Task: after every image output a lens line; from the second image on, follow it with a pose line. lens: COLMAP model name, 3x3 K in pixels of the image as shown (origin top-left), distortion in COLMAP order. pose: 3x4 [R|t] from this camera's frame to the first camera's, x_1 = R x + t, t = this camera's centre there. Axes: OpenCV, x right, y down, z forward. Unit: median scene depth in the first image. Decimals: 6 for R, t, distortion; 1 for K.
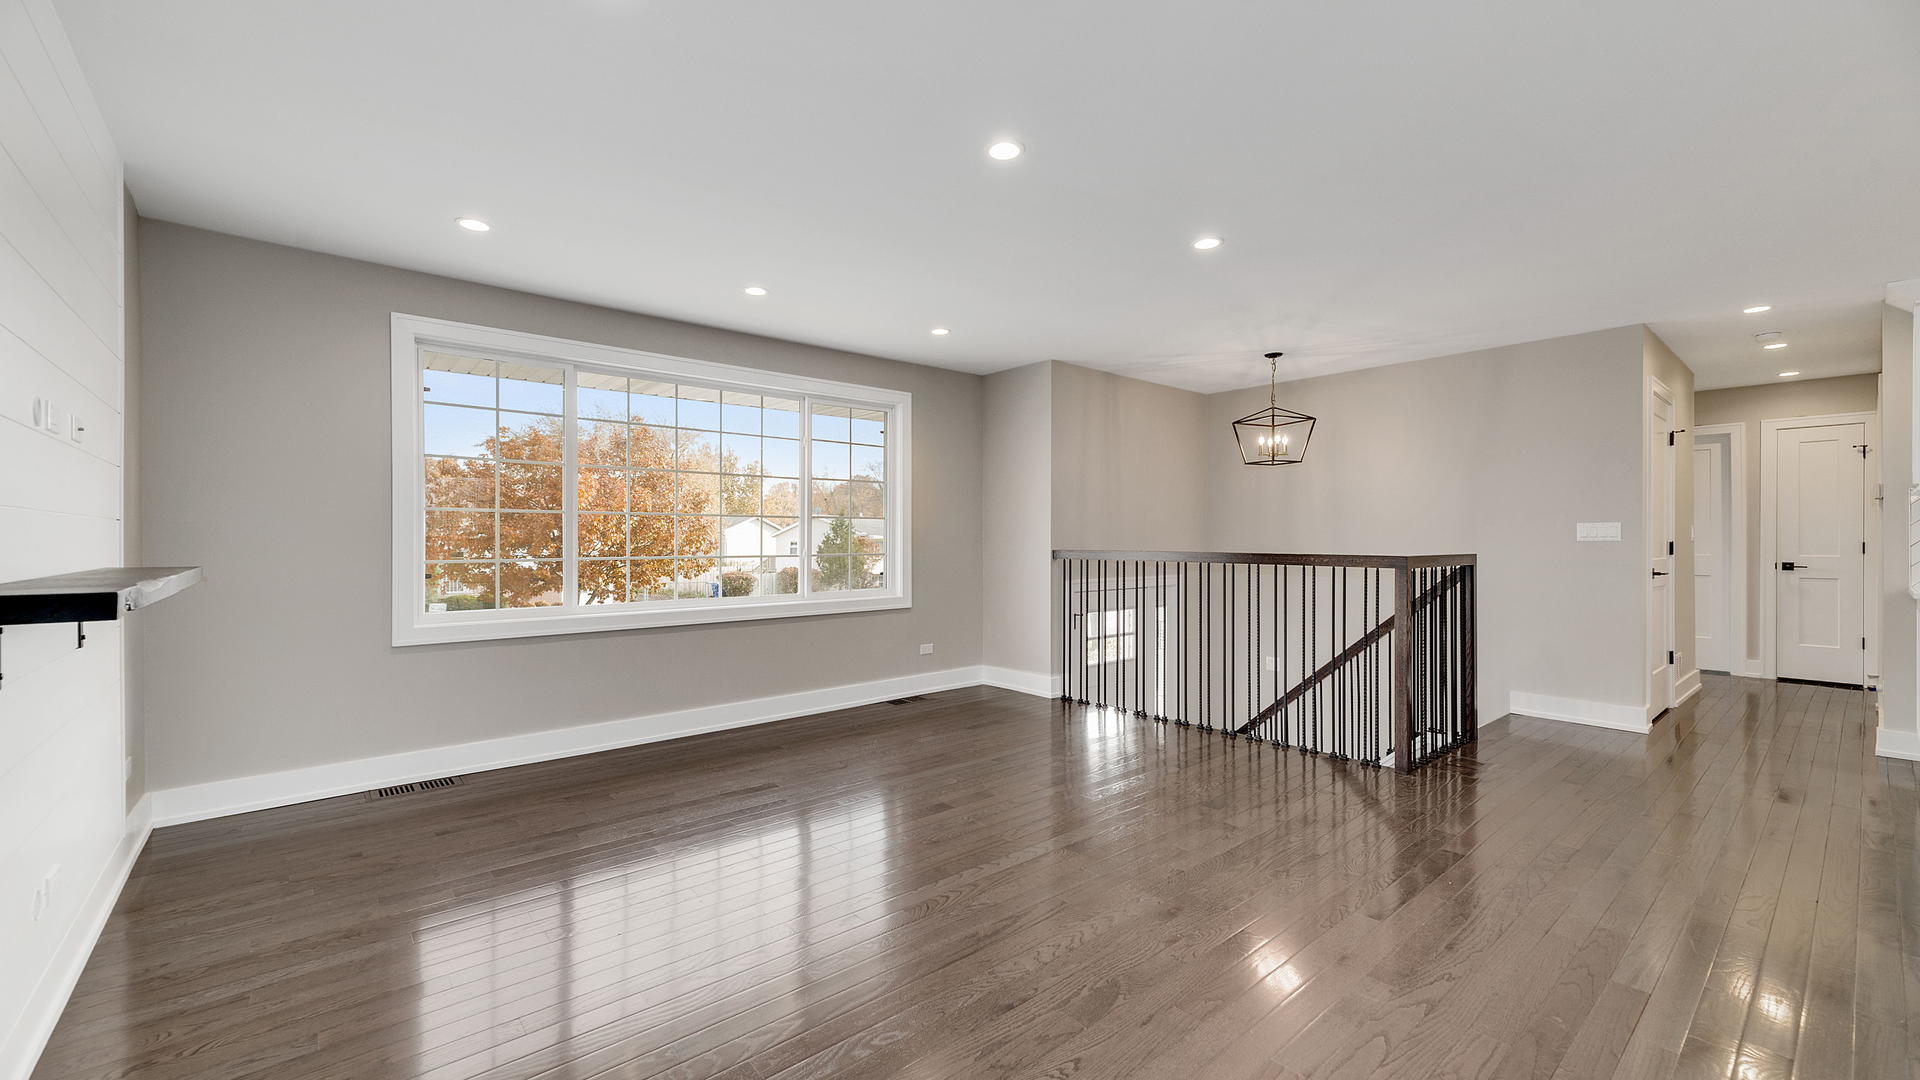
lens RADIAL K [[767.8, 0, 943.1], [0, 767.8, 538.7], [0, 0, 1]] dist [0.015638, 0.000093]
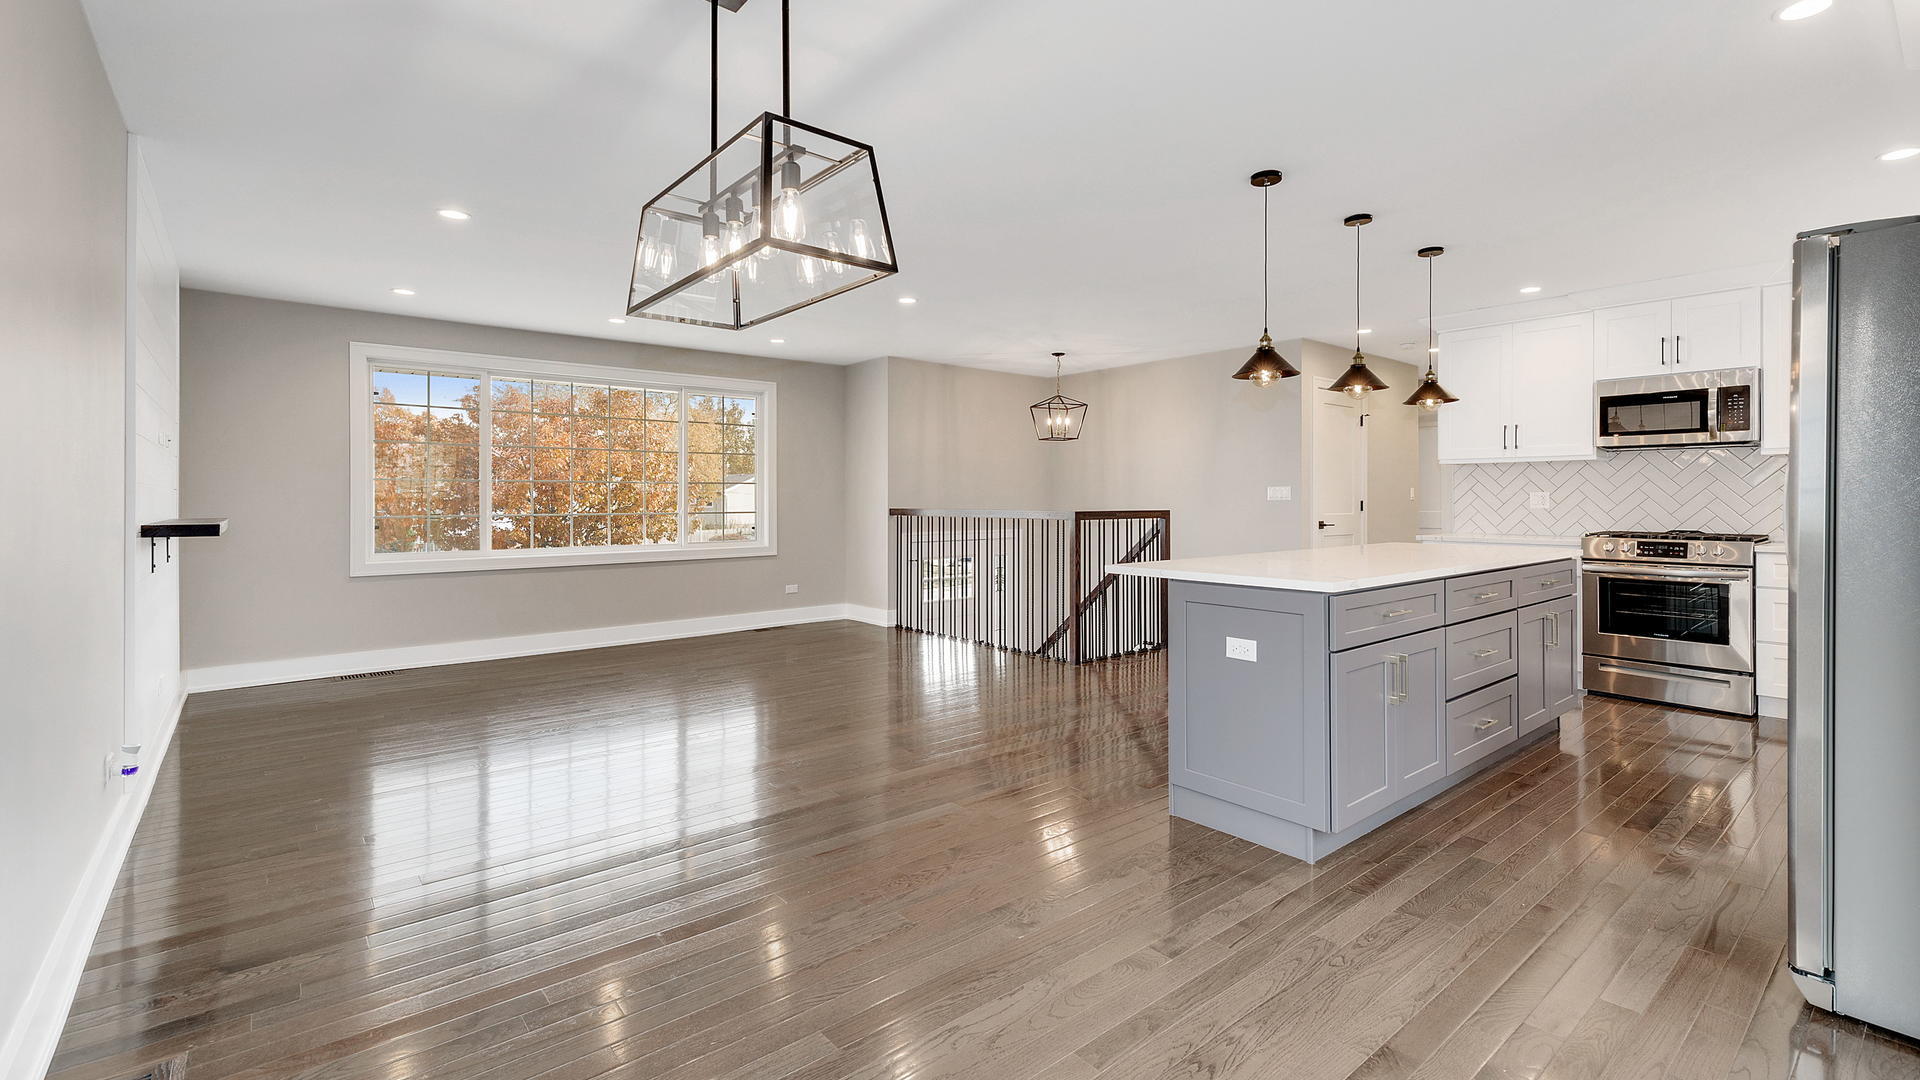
lens RADIAL K [[844.0, 0, 994.5], [0, 844.0, 498.0], [0, 0, 1]] dist [0.004696, -0.000307]
pose [[0.999854, -0.002162, 0.016960, 0.288279], [0.002173, 0.999997, -0.000670, -0.000955], [-0.016958, 0.000707, 0.999856, -0.372272]]
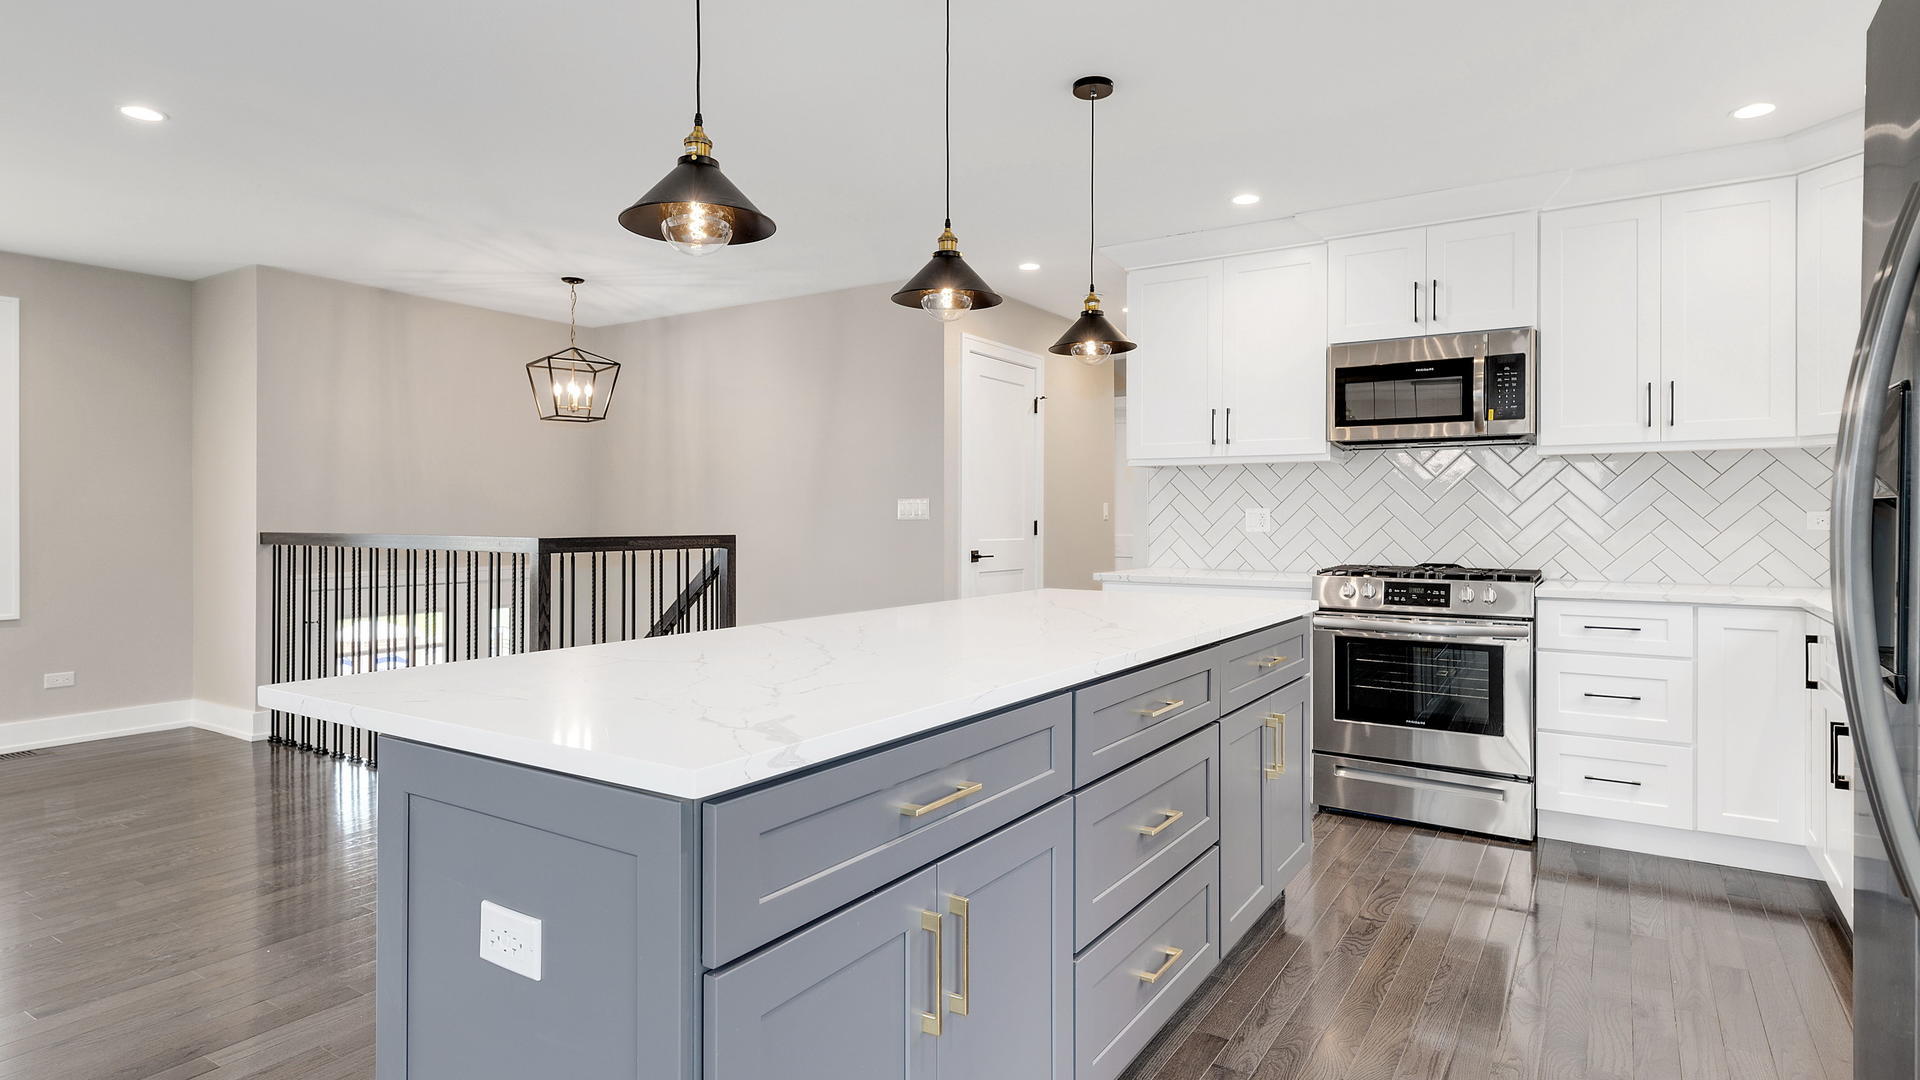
lens RADIAL K [[1020.4, 0, 962.7], [0, 1020.4, 516.6], [0, 0, 1]] dist [-0.000002, -0.000057]
pose [[0.953353, 0.001040, 0.301857, 0.474563], [-0.000770, 0.999999, -0.001014, 0.000665], [-0.301858, 0.000734, 0.953353, -0.096373]]
